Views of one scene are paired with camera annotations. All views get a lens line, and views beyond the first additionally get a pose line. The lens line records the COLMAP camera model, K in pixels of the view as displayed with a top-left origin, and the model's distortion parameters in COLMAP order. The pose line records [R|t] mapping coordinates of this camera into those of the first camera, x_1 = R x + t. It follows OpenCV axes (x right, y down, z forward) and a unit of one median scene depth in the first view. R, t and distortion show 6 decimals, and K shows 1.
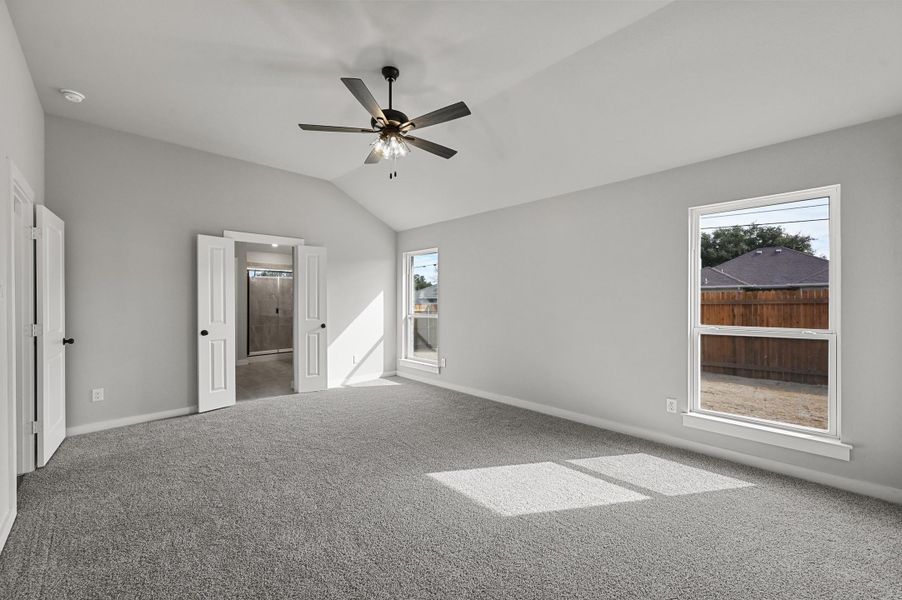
lens RADIAL K [[343.7, 0, 451.6], [0, 343.7, 300.1], [0, 0, 1]] dist [-0.020211, 0.000108]
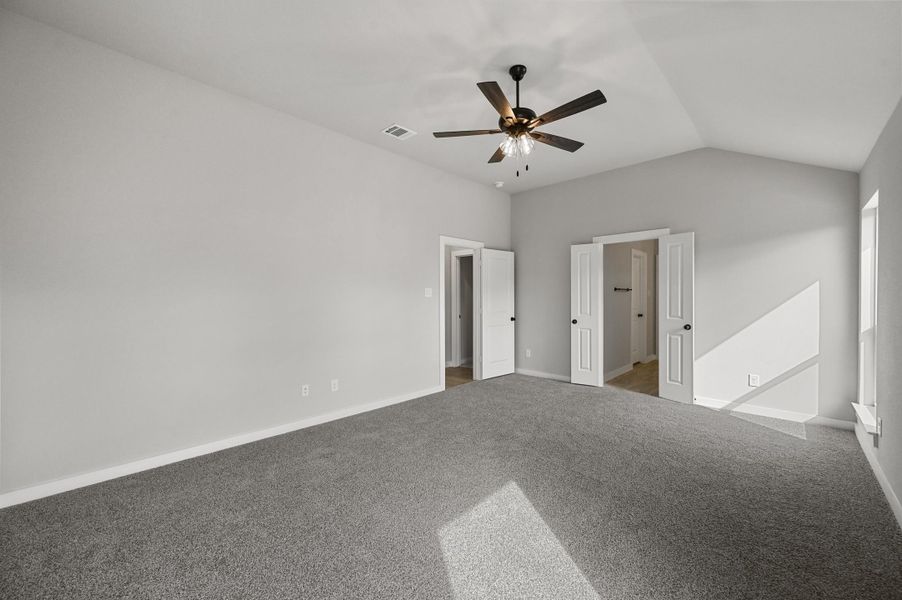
lens RADIAL K [[343.7, 0, 455.3], [0, 343.7, 298.5], [0, 0, 1]] dist [-0.020211, 0.000108]
pose [[0.022336, 0.008024, -0.999718, 0.421490], [0.001817, 0.999966, 0.008067, -0.001963], [0.999749, -0.001997, 0.022320, 0.401186]]
